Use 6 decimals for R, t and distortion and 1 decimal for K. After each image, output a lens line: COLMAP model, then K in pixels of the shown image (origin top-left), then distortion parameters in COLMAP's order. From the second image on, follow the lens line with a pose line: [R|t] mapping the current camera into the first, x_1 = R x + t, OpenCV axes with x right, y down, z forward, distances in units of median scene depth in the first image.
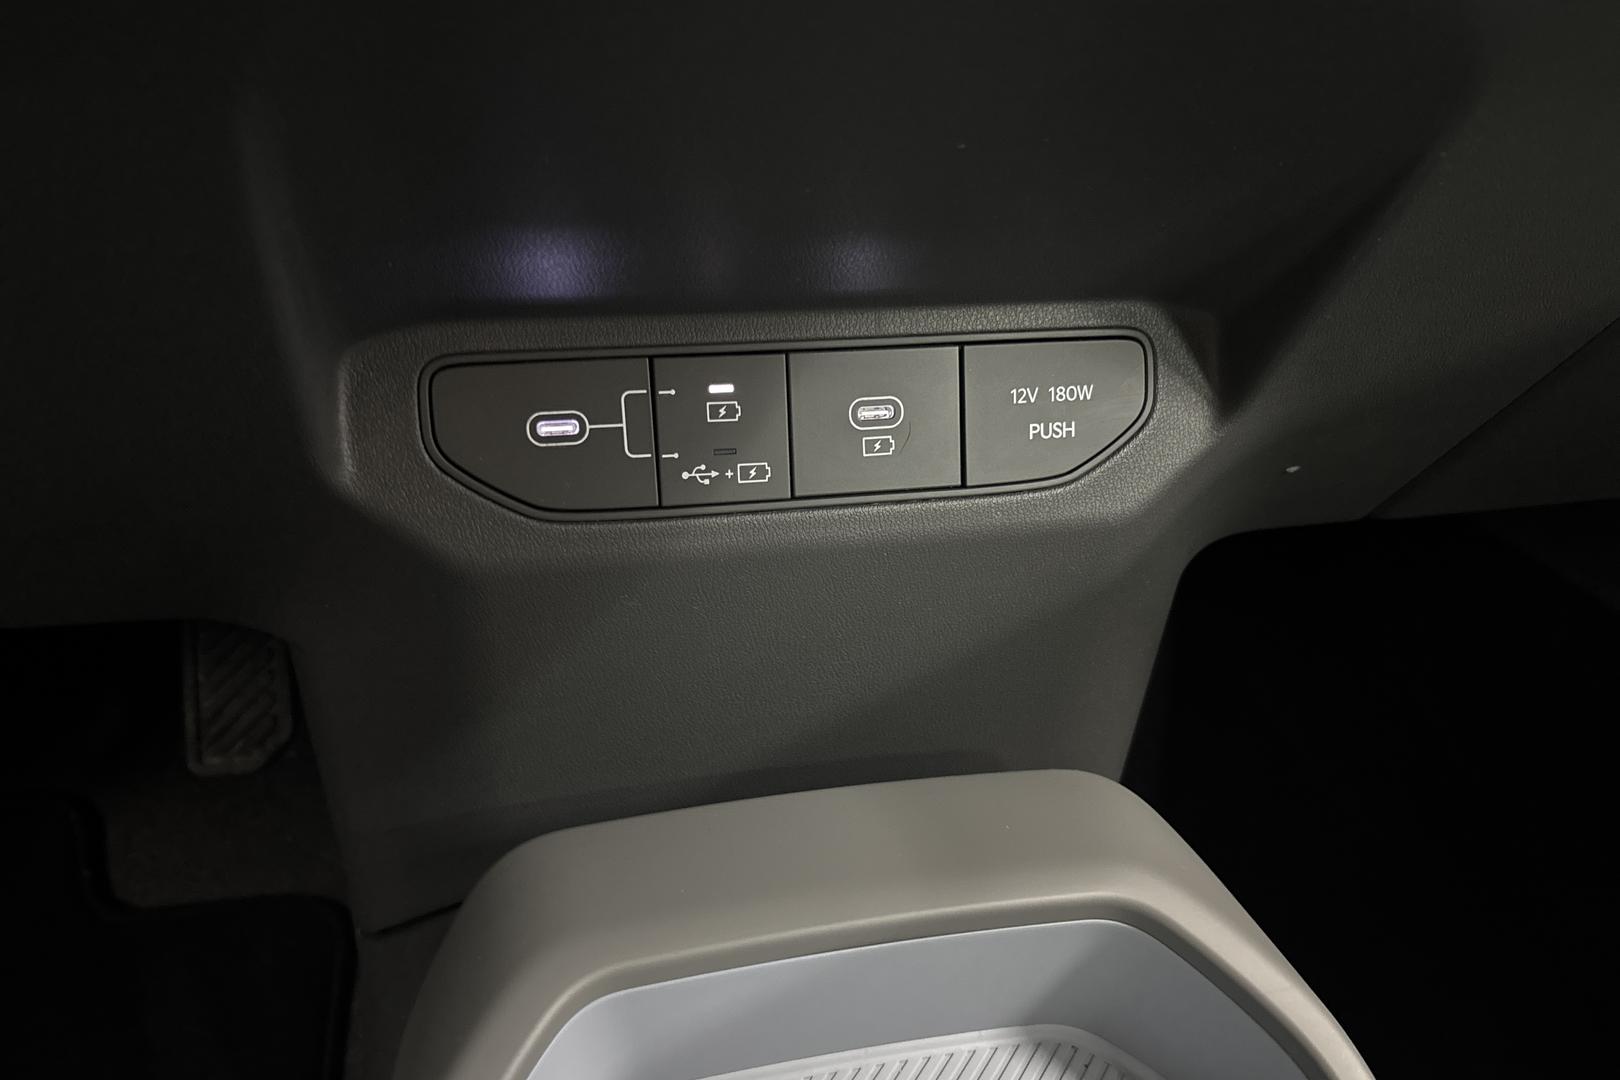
lens RADIAL K [[1193.9, 0, 816.7], [0, 1193.9, 545.6], [0, 0, 1]] dist [0.009879, 0.003909]
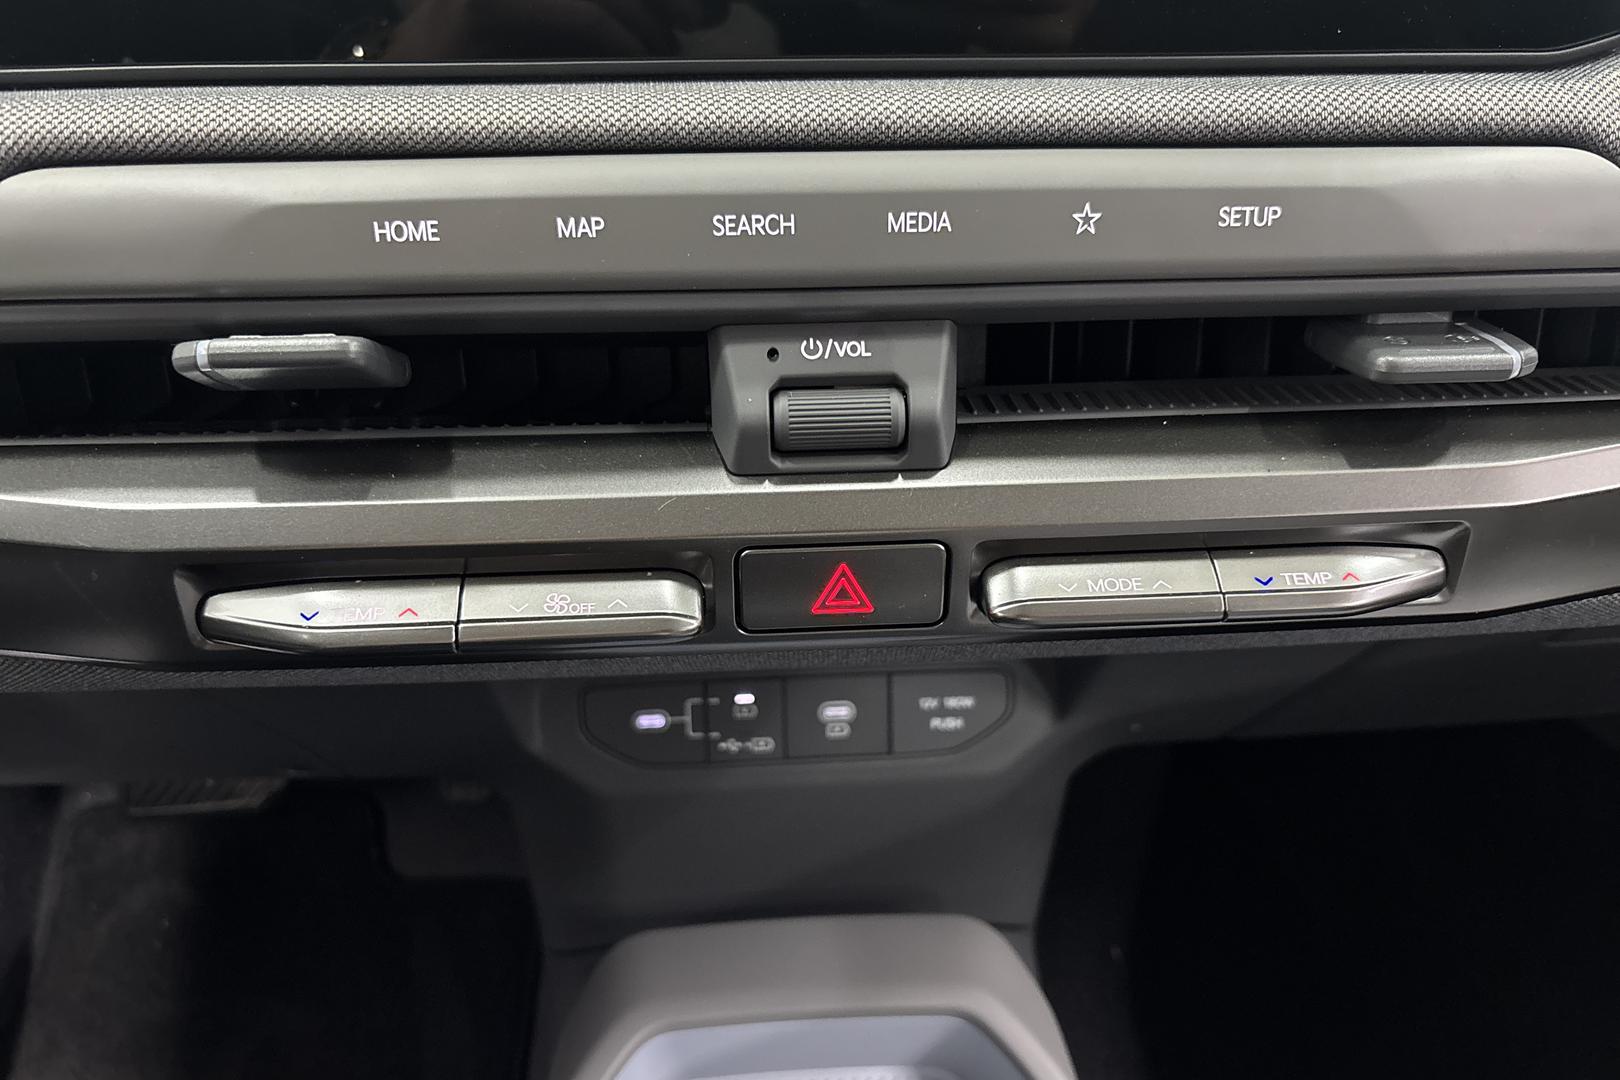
lens RADIAL K [[1193.9, 0, 806.6], [0, 1193.9, 533.5], [0, 0, 1]] dist [0.009879, 0.003909]
pose [[0.984125, 0.050871, -0.170028, 0.282696], [-0.041315, 0.997386, 0.059276, -0.461506], [0.172599, -0.051310, 0.983655, -0.661570]]
